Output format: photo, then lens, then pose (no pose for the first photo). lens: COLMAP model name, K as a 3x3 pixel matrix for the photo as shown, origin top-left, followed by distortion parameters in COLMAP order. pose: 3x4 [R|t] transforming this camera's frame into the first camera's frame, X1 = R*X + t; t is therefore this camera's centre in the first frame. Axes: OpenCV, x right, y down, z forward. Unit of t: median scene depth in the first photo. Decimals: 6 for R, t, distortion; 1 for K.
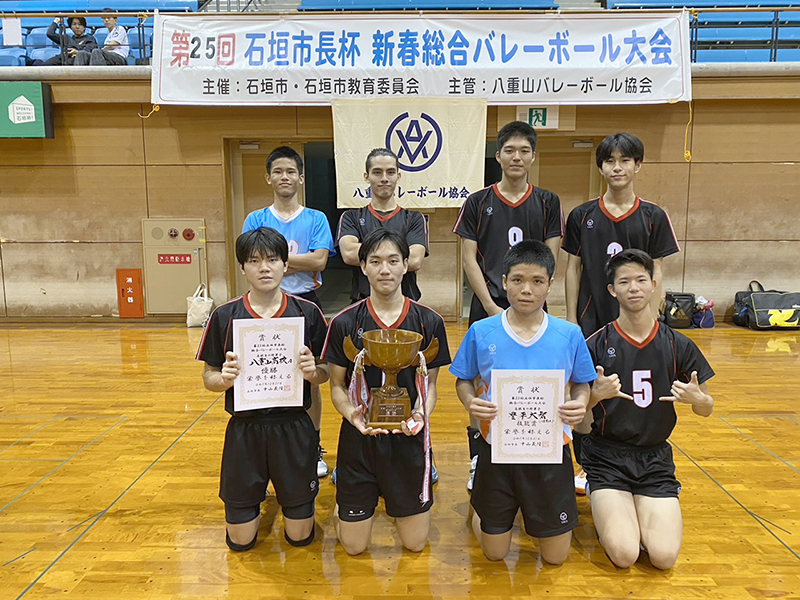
lens RADIAL K [[653.9, 0, 399.0], [0, 653.9, 298.3], [0, 0, 1]] dist [-0.046749, 0.079130]
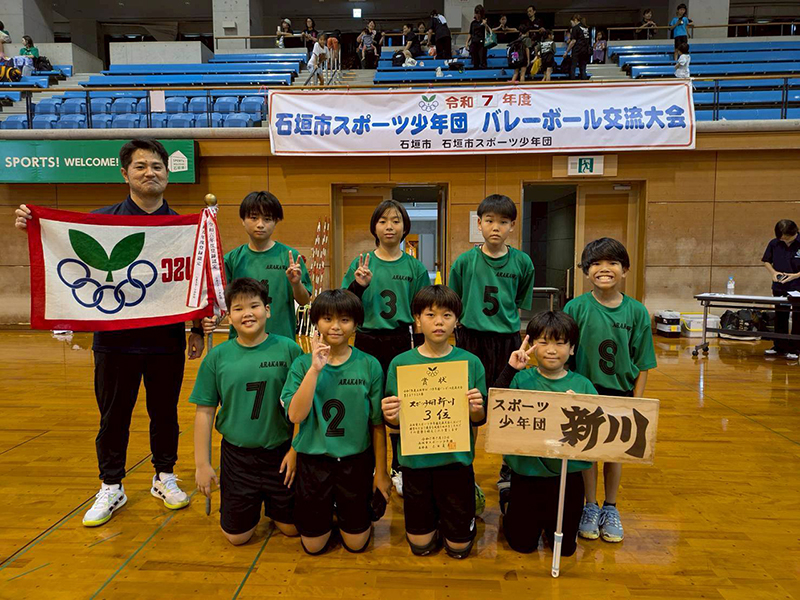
lens RADIAL K [[580.8, 0, 400.0], [0, 580.8, 300.0], [0, 0, 1]] dist [0.028234, -0.007483]
pose [[0.999009, 0.006044, -0.044100, -0.085789], [-0.008432, 0.998496, -0.054168, 0.037595], [0.043707, 0.054486, 0.997557, -0.102482]]
